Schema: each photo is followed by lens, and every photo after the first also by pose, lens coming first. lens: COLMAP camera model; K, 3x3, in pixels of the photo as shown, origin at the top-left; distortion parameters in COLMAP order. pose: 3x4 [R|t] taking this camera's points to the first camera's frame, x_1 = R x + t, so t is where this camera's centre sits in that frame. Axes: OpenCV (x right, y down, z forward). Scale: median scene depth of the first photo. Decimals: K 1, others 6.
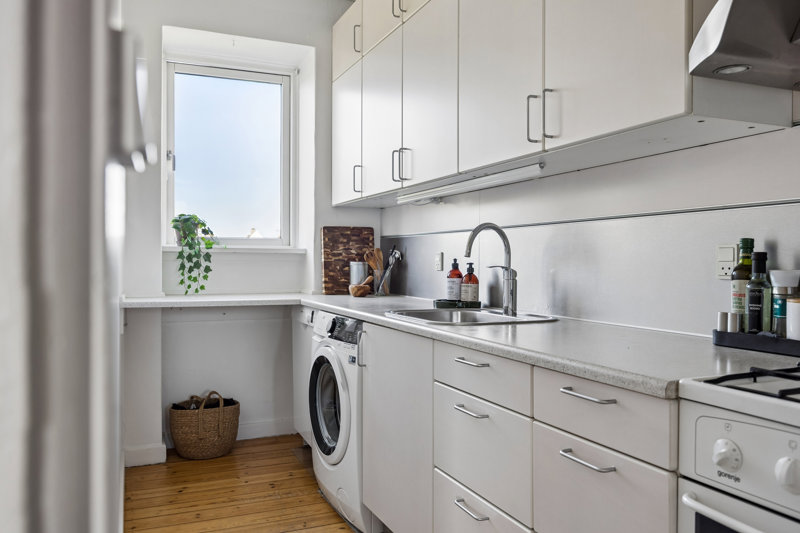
lens RADIAL K [[627.2, 0, 398.8], [0, 627.2, 264.7], [0, 0, 1]] dist [0.004492, 0.002276]
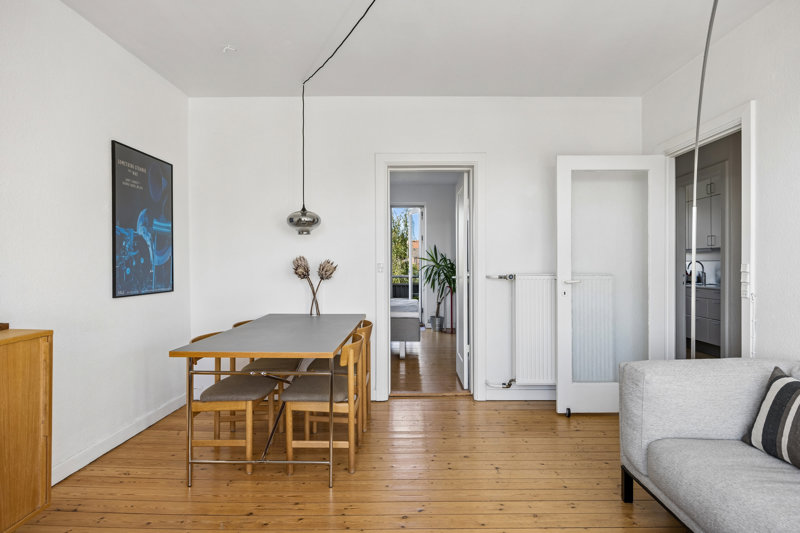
lens RADIAL K [[444.3, 0, 399.2], [0, 444.3, 266.4], [0, 0, 1]] dist [0.007631, -0.000208]
pose [[0.908170, -0.001073, -0.418600, -0.588020], [-0.003356, 0.999946, -0.009844, 0.004646], [0.418588, 0.010345, 0.908117, -3.564626]]
